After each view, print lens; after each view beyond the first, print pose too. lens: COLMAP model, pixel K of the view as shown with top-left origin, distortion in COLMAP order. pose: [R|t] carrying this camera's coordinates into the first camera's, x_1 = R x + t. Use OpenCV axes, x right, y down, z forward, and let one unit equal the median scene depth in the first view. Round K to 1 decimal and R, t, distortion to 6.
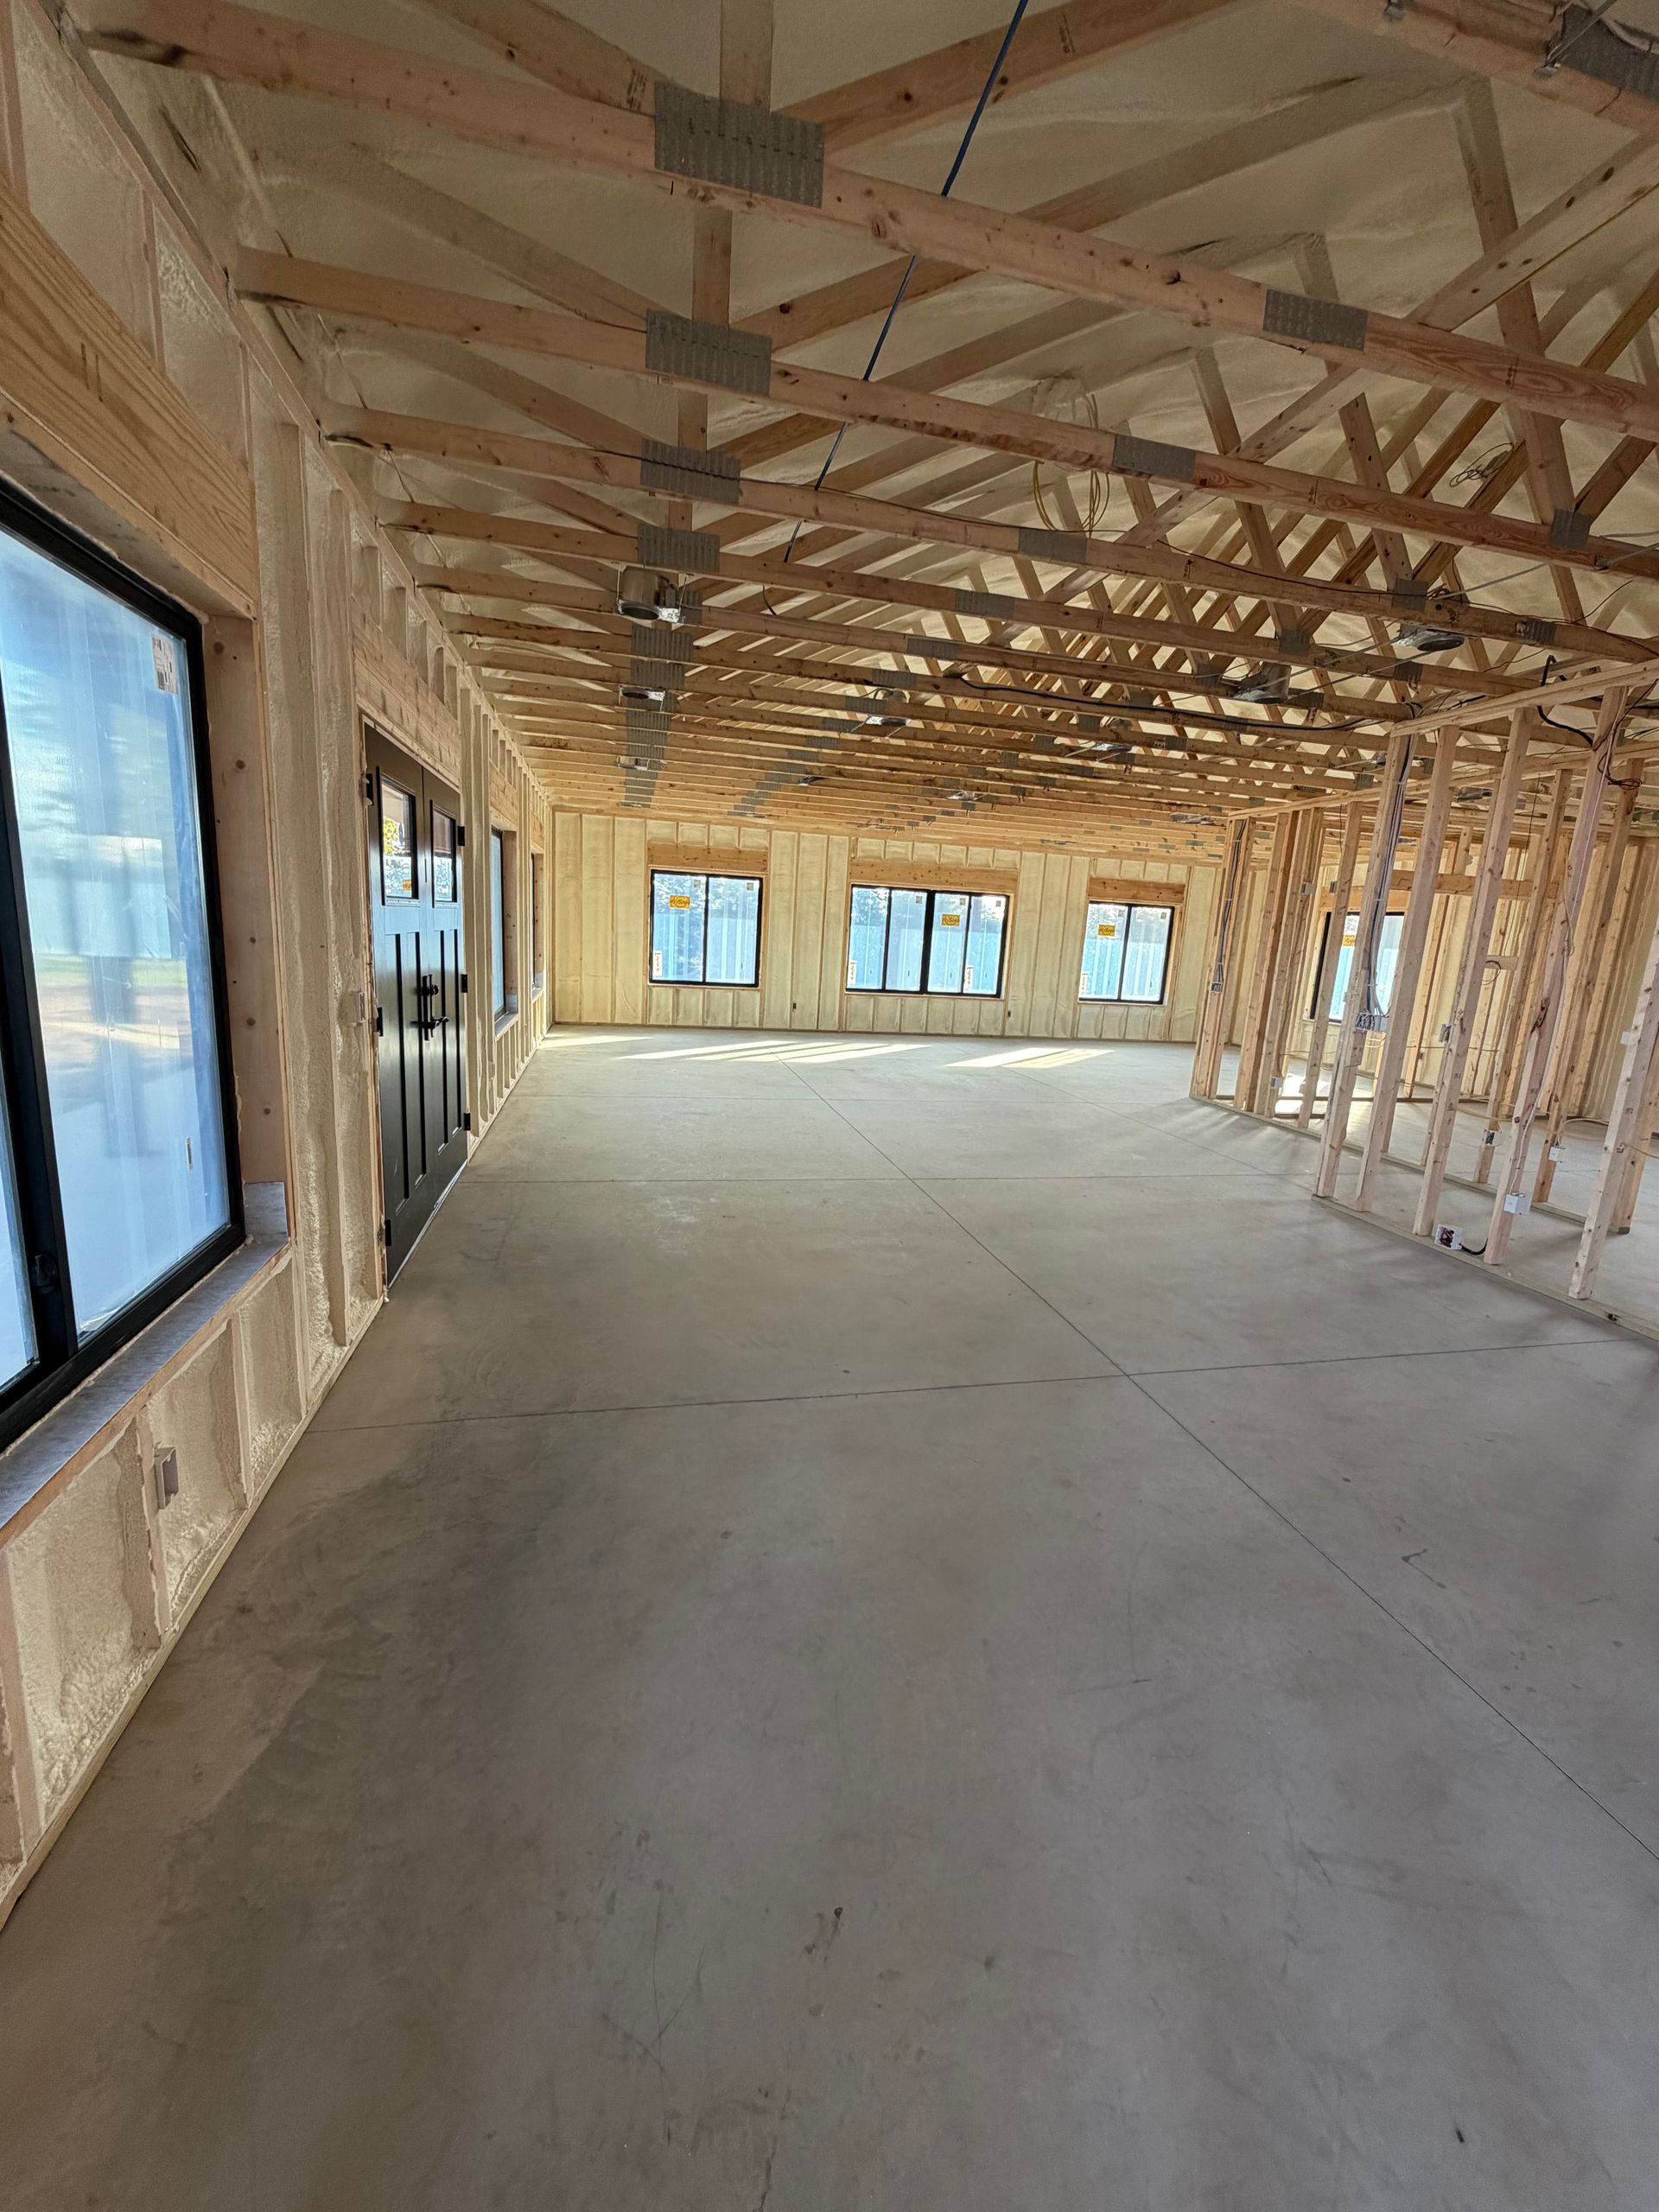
lens RADIAL K [[890.1, 0, 828.7], [0, 890.1, 1102.5], [0, 0, 1]] dist [0.002613, 0.000037]
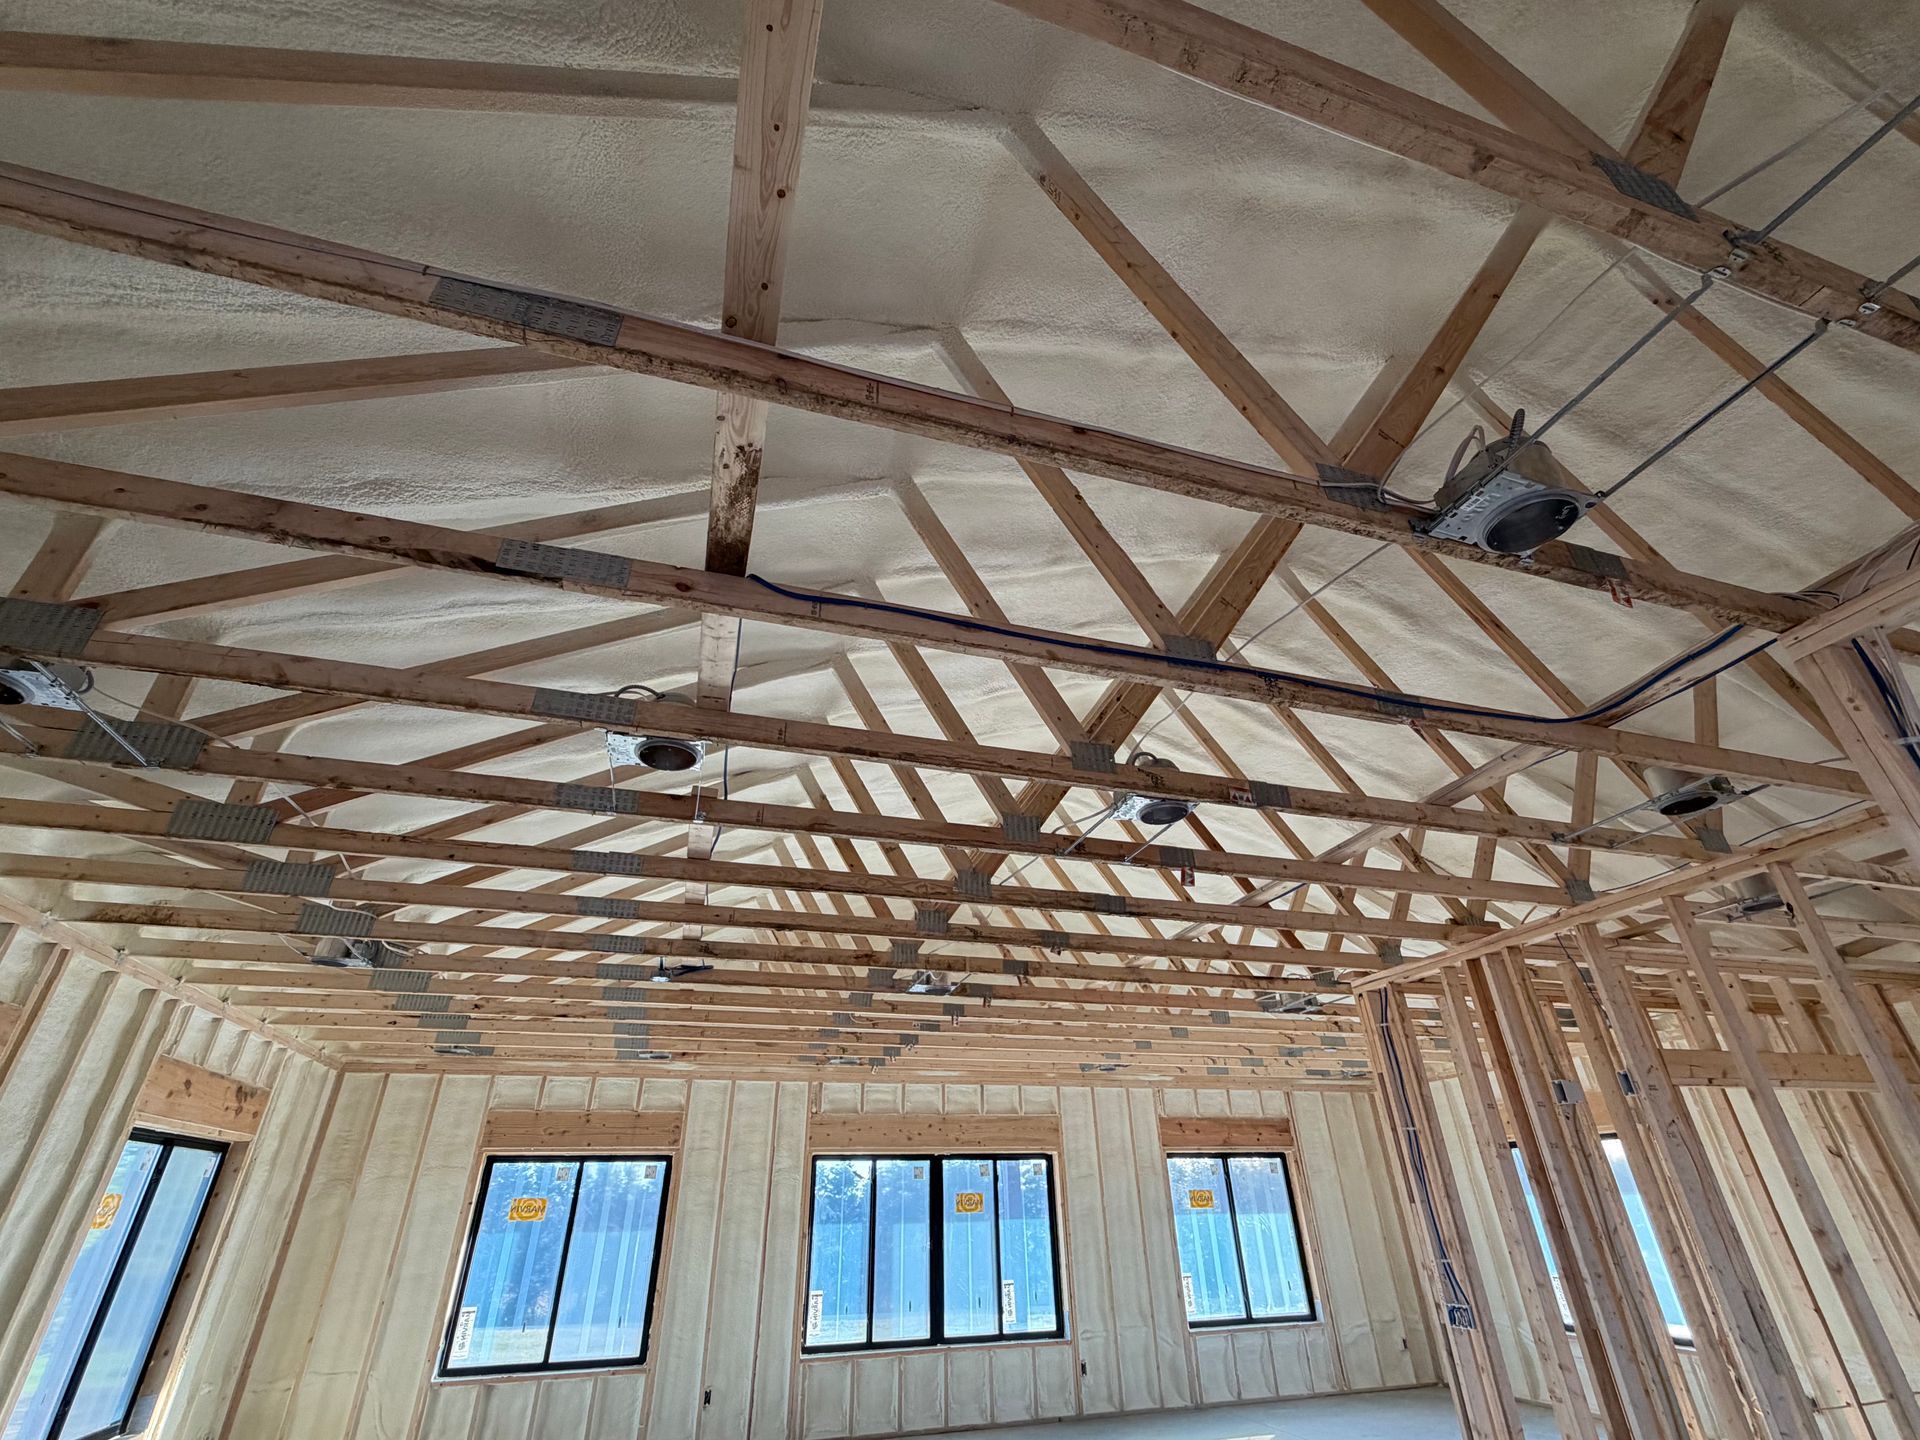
lens RADIAL K [[840.6, 0, 959.7], [0, 840.6, 718.4], [0, 0, 1]] dist [-0.003219, -0.000662]
pose [[0.994805, -0.032480, 0.096475, 0.084343], [0.088085, 0.749702, -0.655887, -0.069122], [-0.051024, 0.660978, 0.748668, 0.309256]]
